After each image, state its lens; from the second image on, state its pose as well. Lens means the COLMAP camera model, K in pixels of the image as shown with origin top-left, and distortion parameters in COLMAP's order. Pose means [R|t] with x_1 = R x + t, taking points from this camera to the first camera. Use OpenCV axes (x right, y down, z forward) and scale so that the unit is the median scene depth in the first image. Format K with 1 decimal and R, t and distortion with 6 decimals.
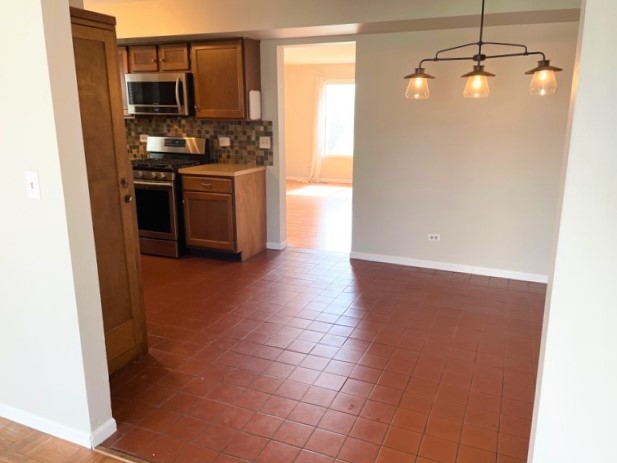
lens RADIAL K [[474.4, 0, 311.5], [0, 474.4, 230.8], [0, 0, 1]] dist [0.067446, -0.009945]
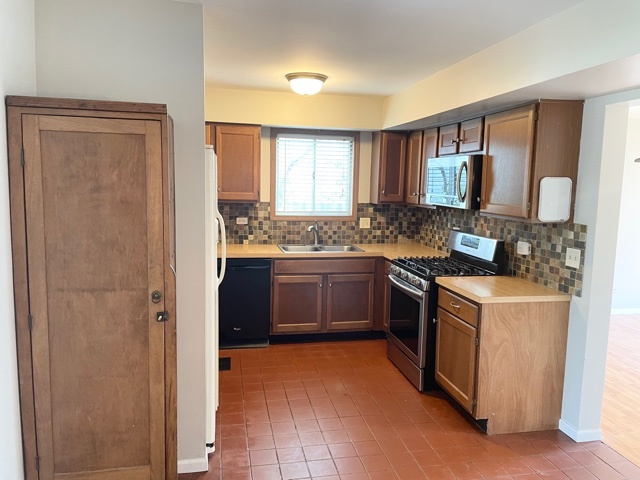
lens RADIAL K [[492.1, 0, 322.0], [0, 492.1, 241.6], [0, 0, 1]] dist [0.067446, -0.009945]
pose [[0.583910, 0.111553, -0.804118, 0.227009], [-0.218666, 0.975518, -0.023453, -0.119178], [0.781815, 0.189528, 0.594007, 0.358018]]
